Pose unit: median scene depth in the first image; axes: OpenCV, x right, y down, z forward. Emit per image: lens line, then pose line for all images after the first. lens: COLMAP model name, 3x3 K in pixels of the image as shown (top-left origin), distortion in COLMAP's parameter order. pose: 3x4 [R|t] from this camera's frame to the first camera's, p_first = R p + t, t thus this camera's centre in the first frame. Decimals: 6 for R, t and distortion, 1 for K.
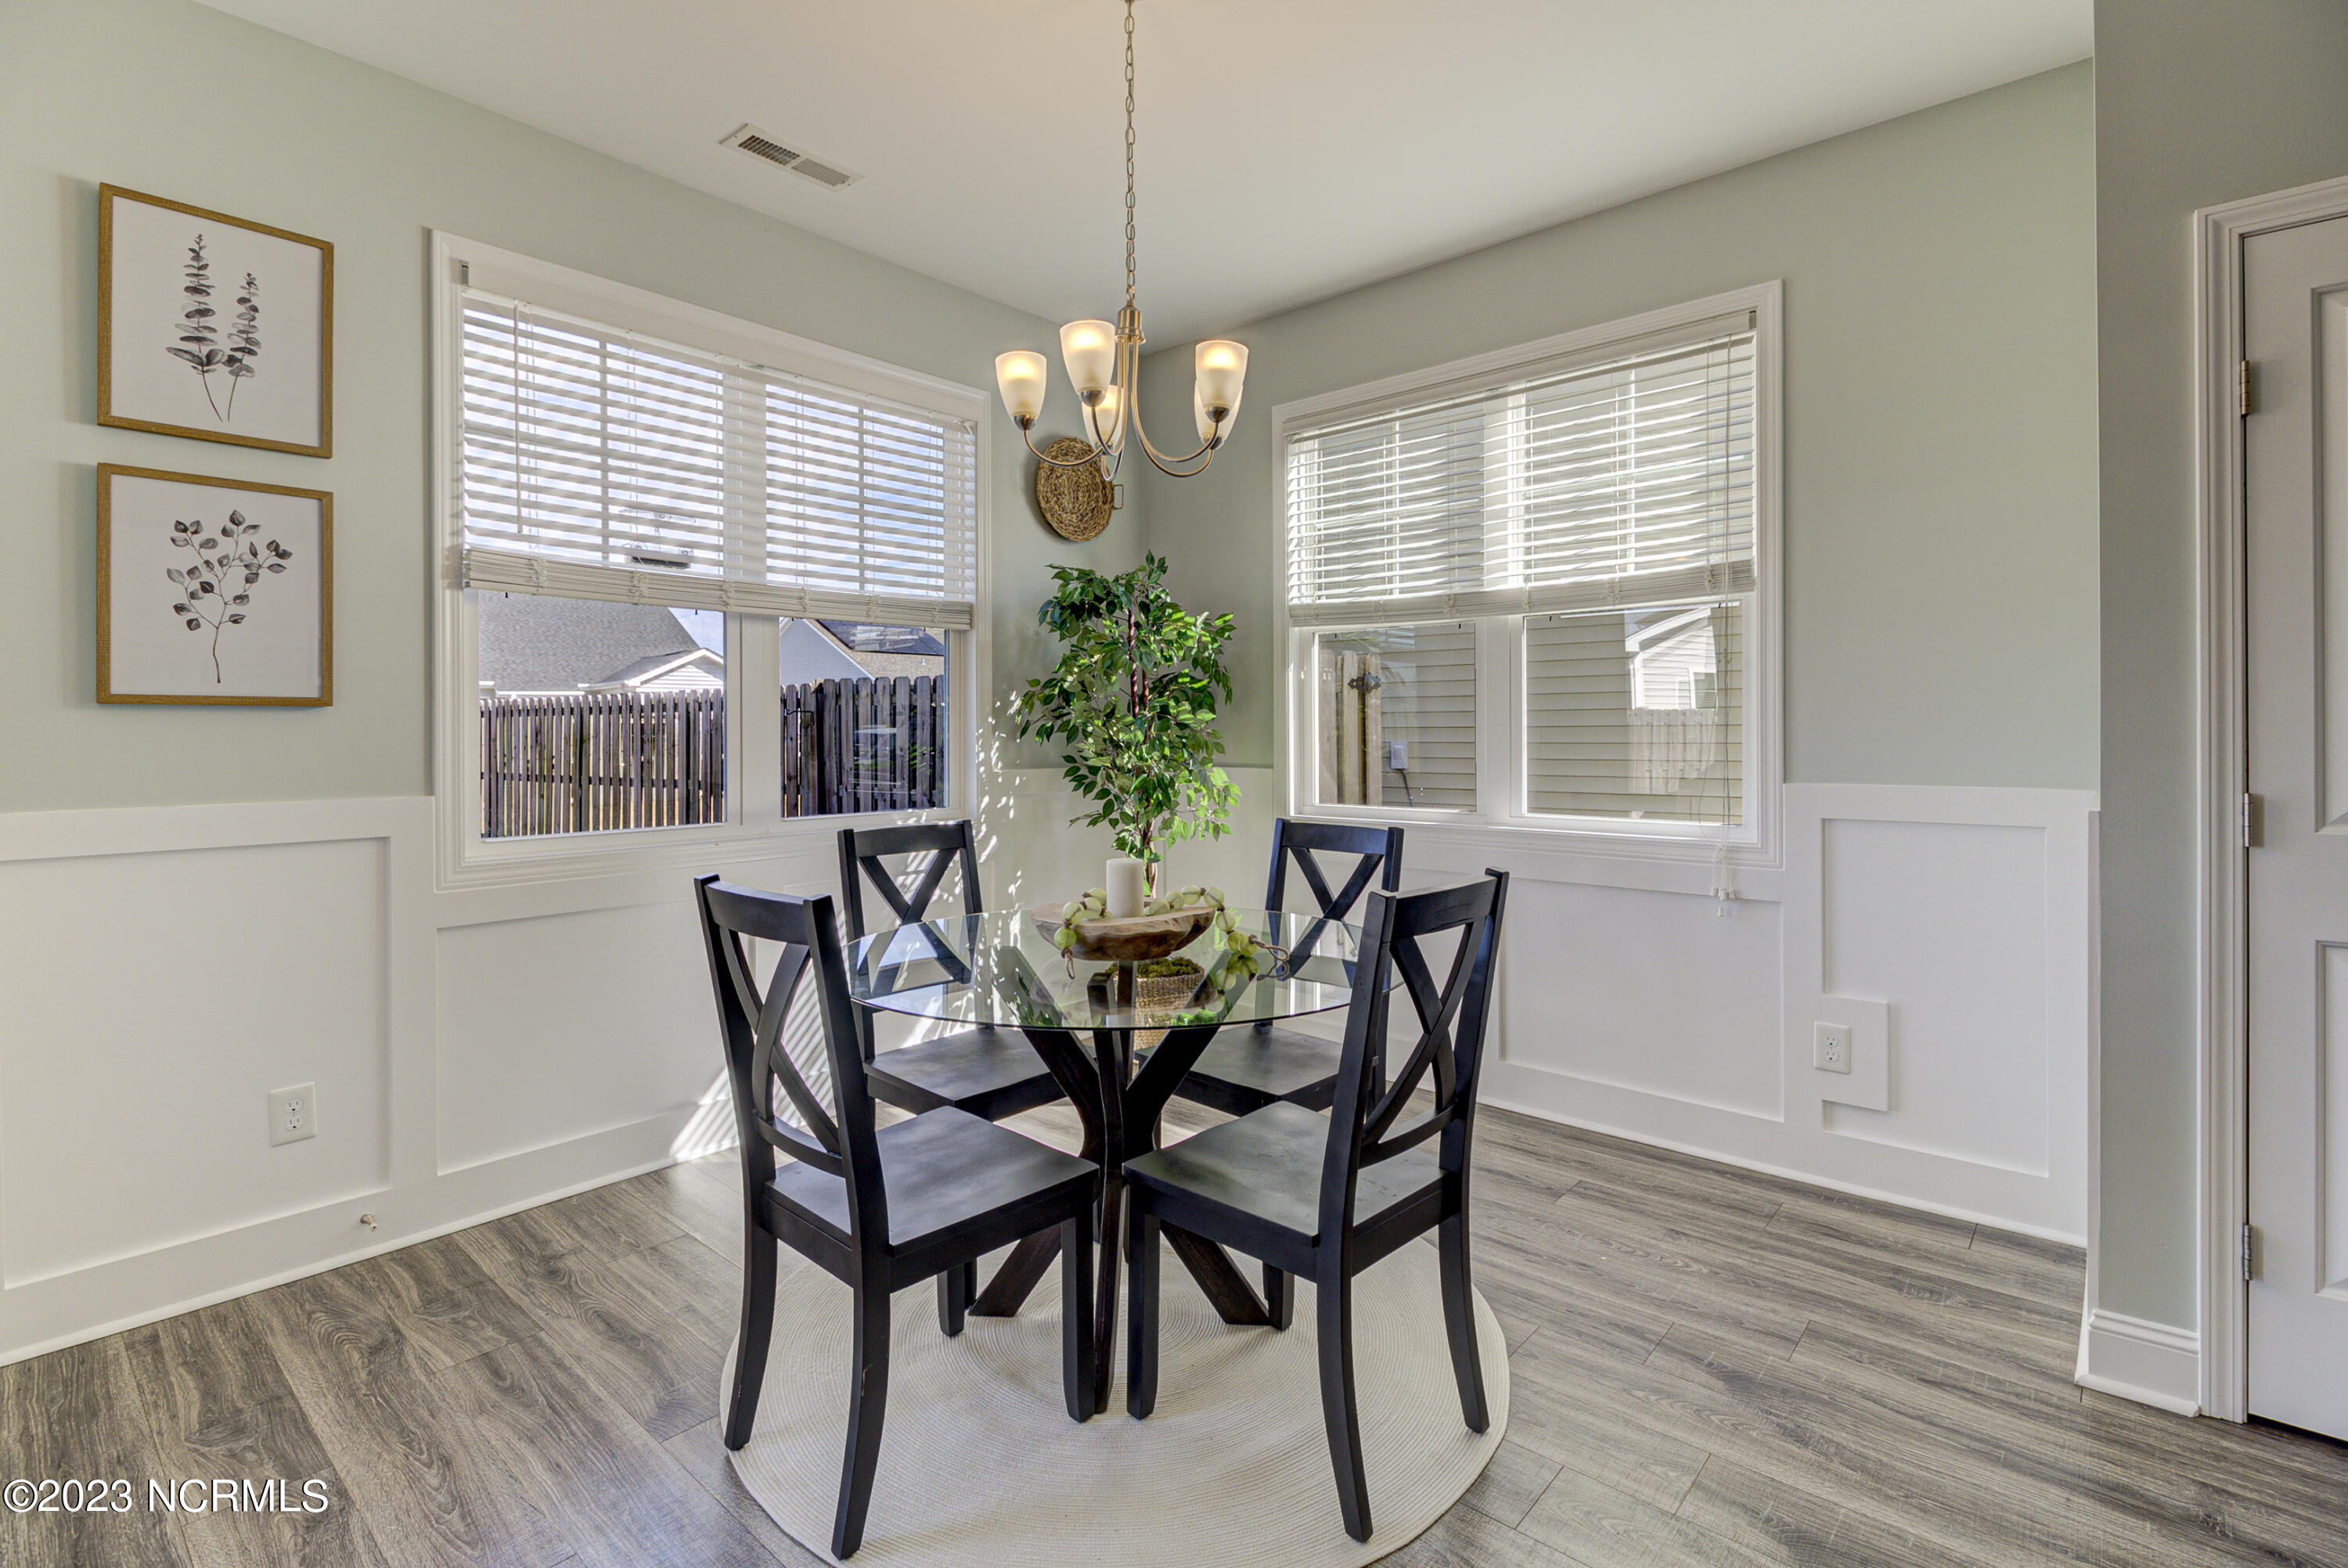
lens RADIAL K [[1103.3, 0, 1161.8], [0, 1103.3, 740.3], [0, 0, 1]] dist [-0.000344, -0.000502]
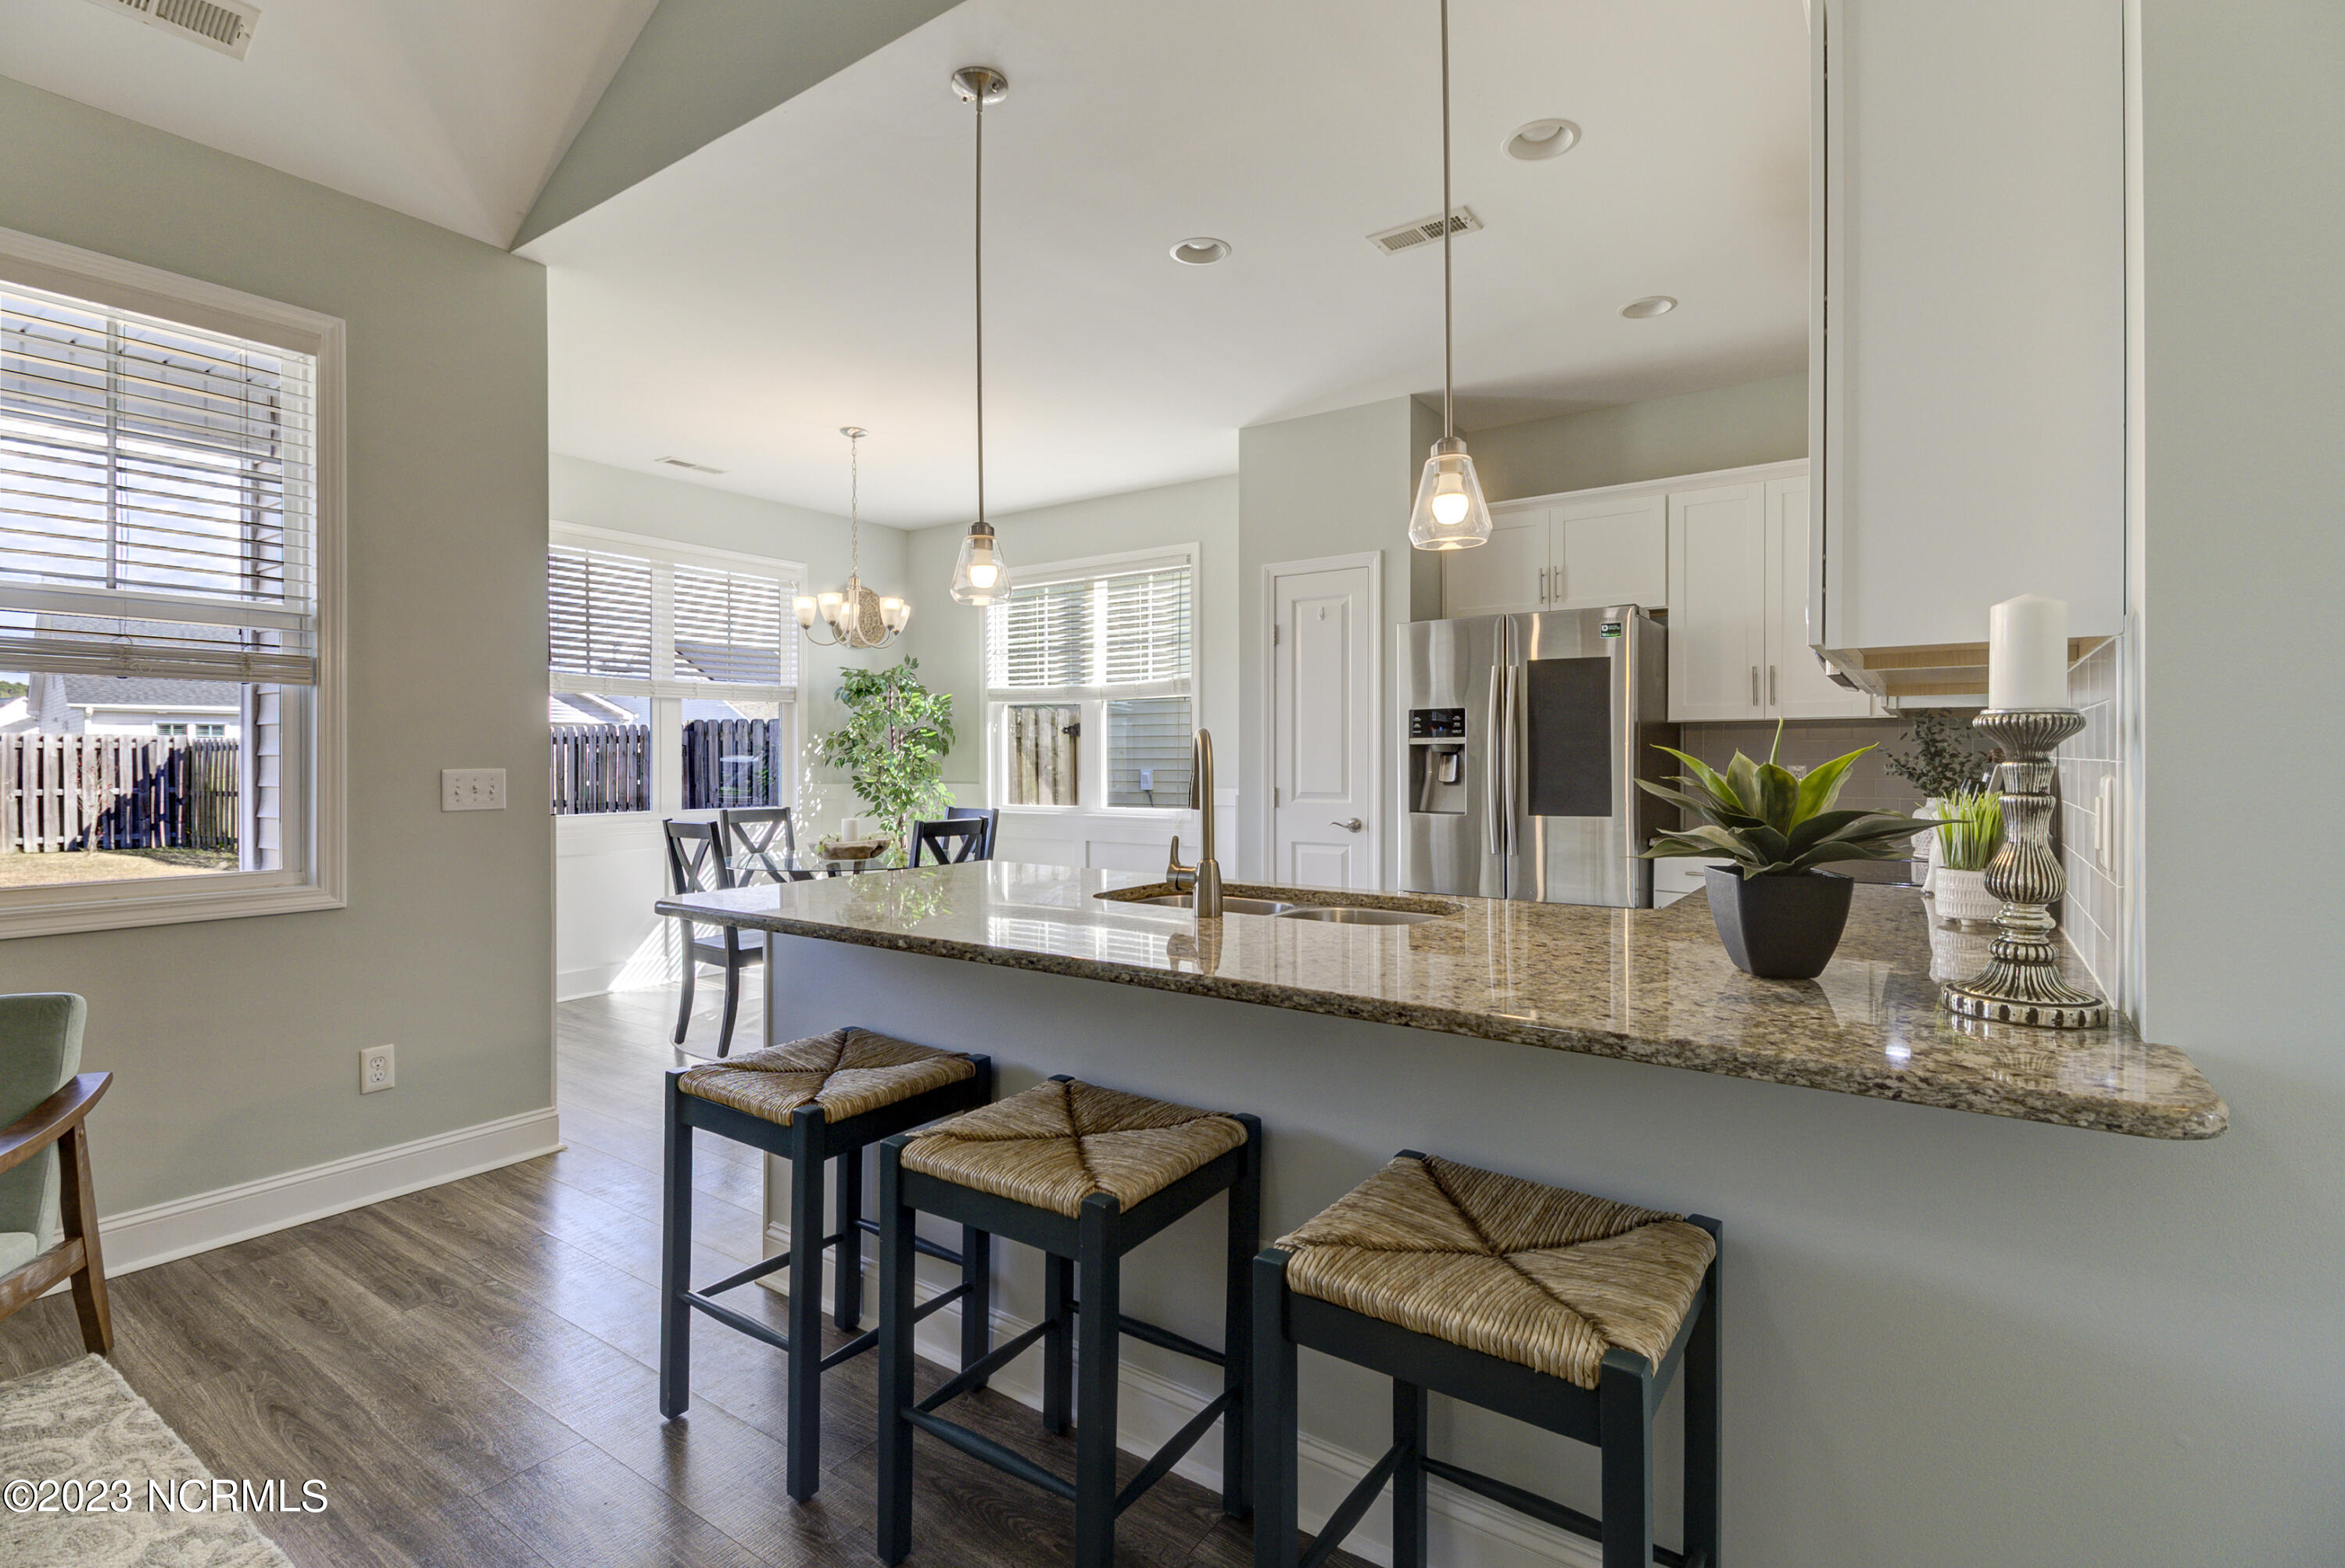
lens RADIAL K [[1115.9, 0, 1173.7], [0, 1115.9, 749.6], [0, 0, 1]] dist [0.022723, 0.000047]
pose [[0.992997, 0.003810, 0.118077, 0.206740], [-0.001772, 0.999848, -0.017361, 0.002027], [-0.118126, 0.017030, 0.992853, -0.795282]]
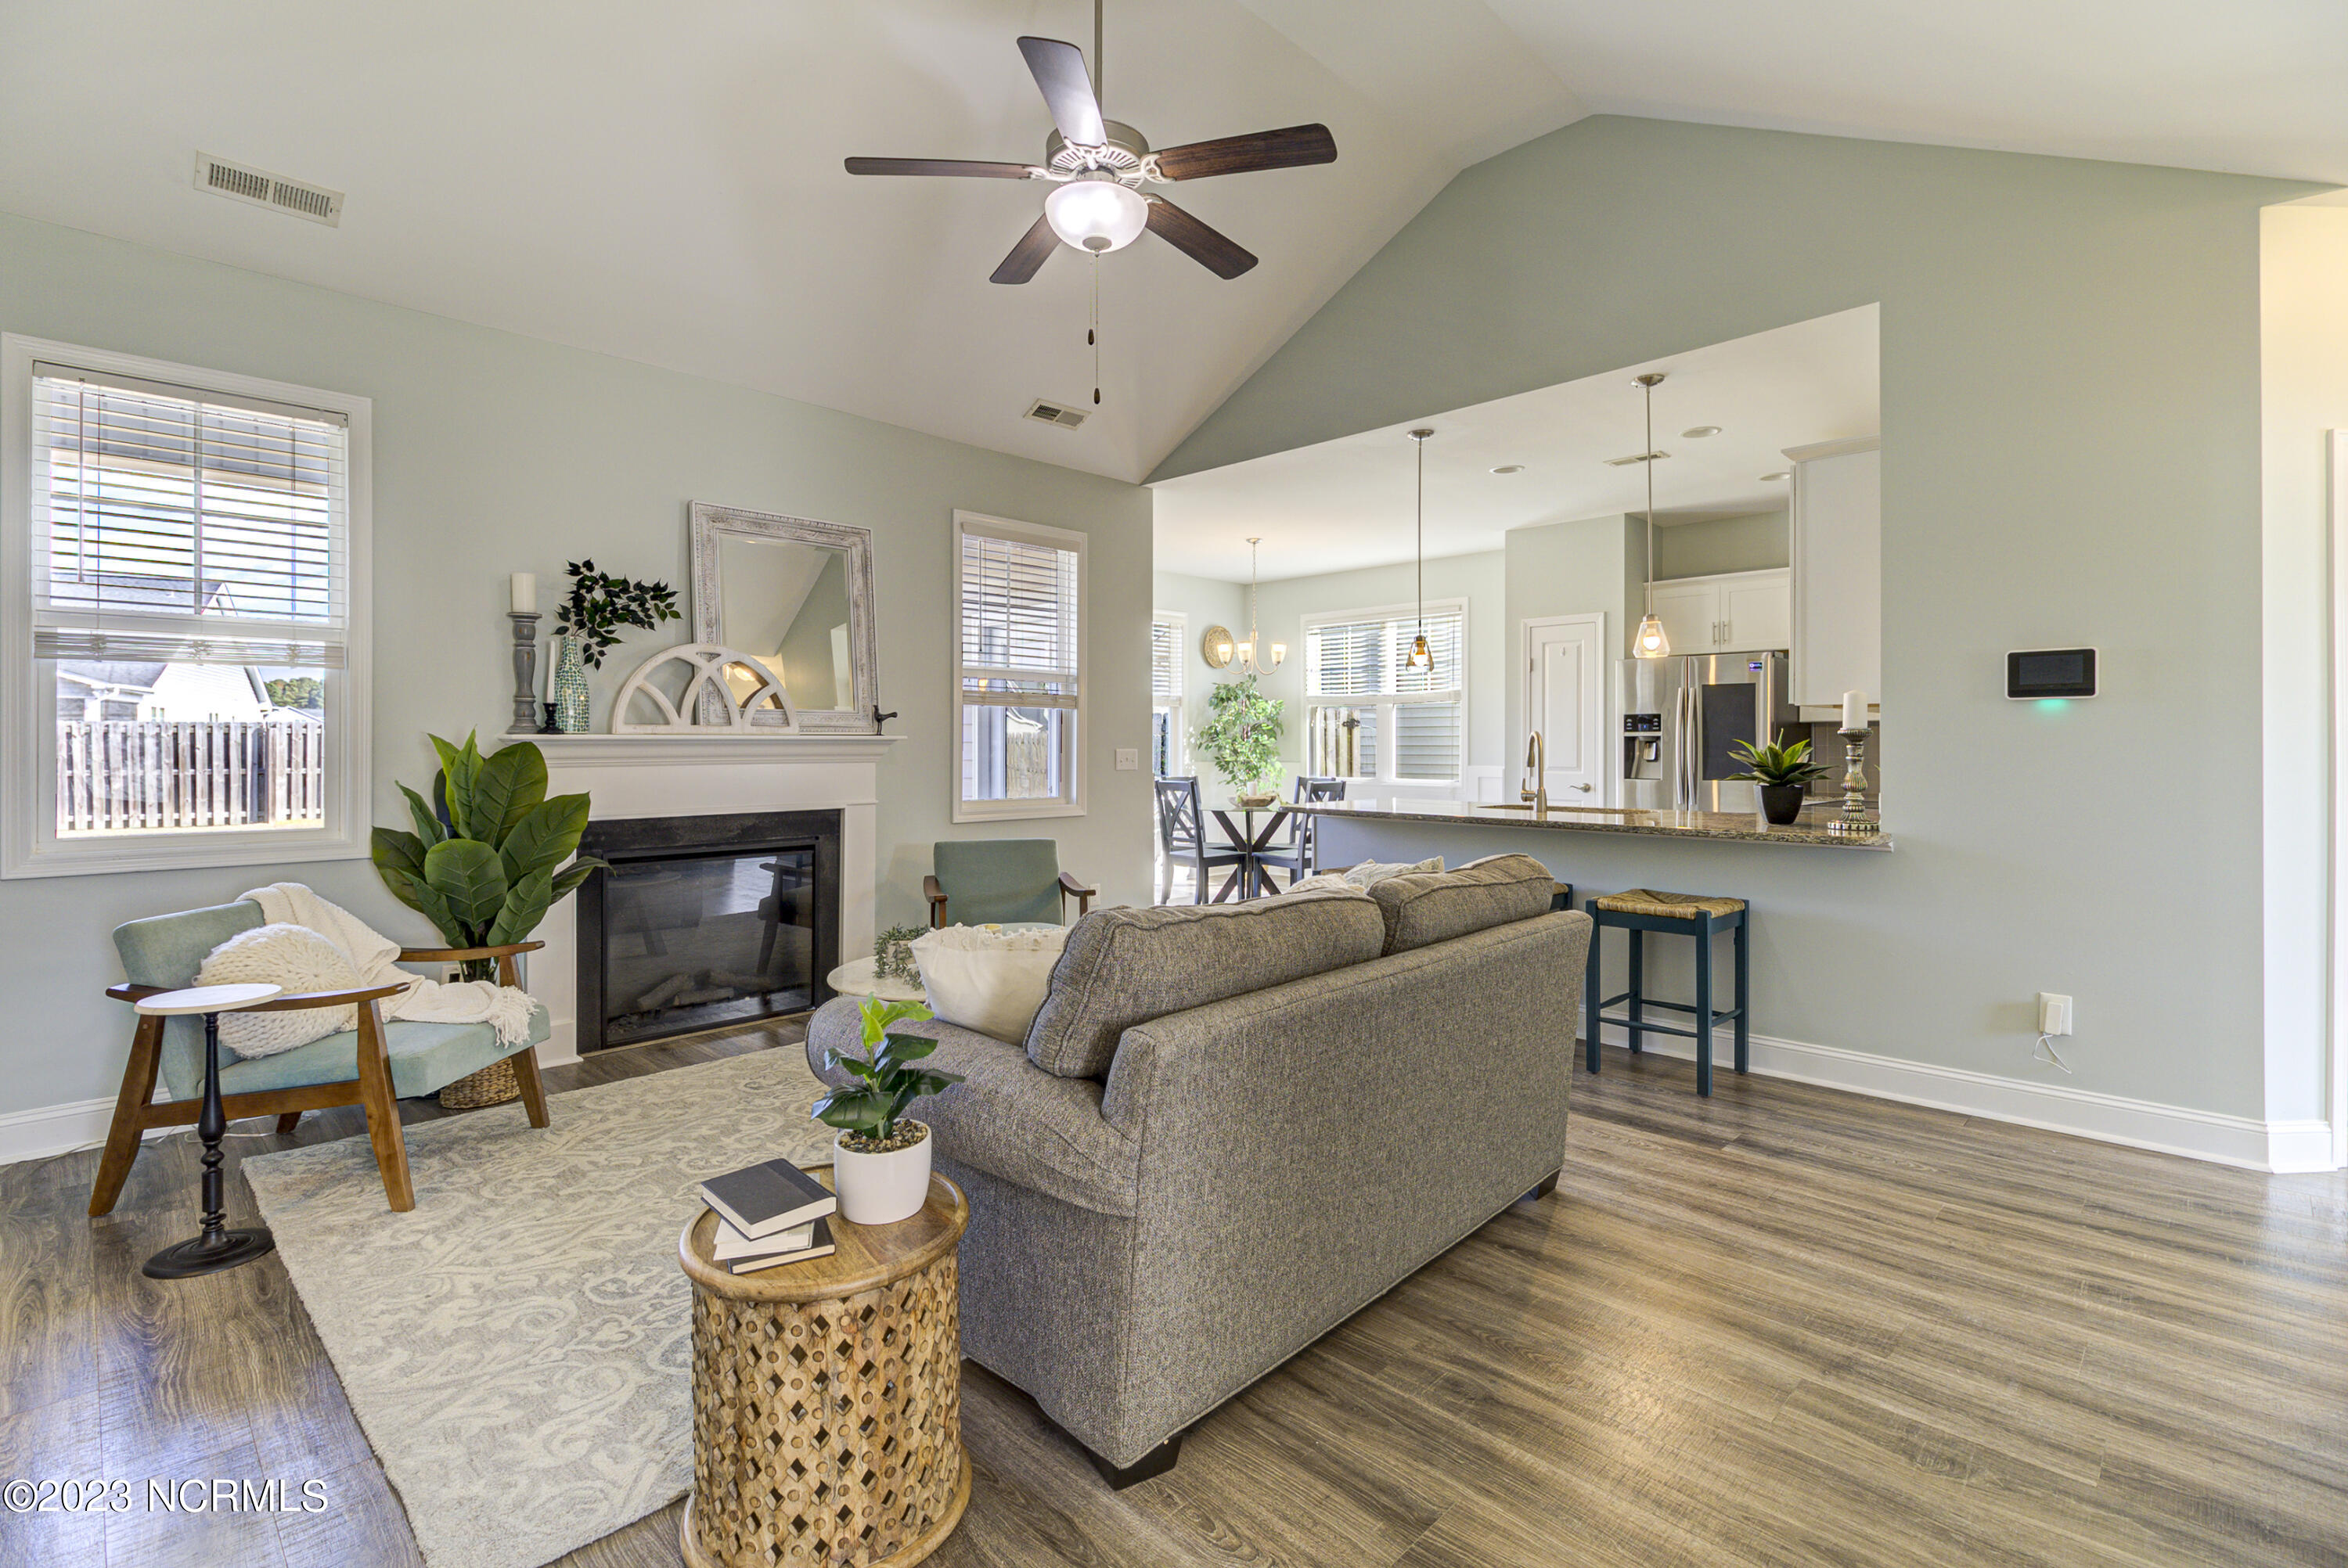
lens RADIAL K [[1103.3, 0, 1161.8], [0, 1103.3, 740.3], [0, 0, 1]] dist [-0.000344, -0.000502]
pose [[0.998423, 0.005484, -0.055876, -0.072595], [-0.006216, 0.999897, -0.012944, 0.010590], [0.055799, 0.013271, 0.998354, -1.531585]]
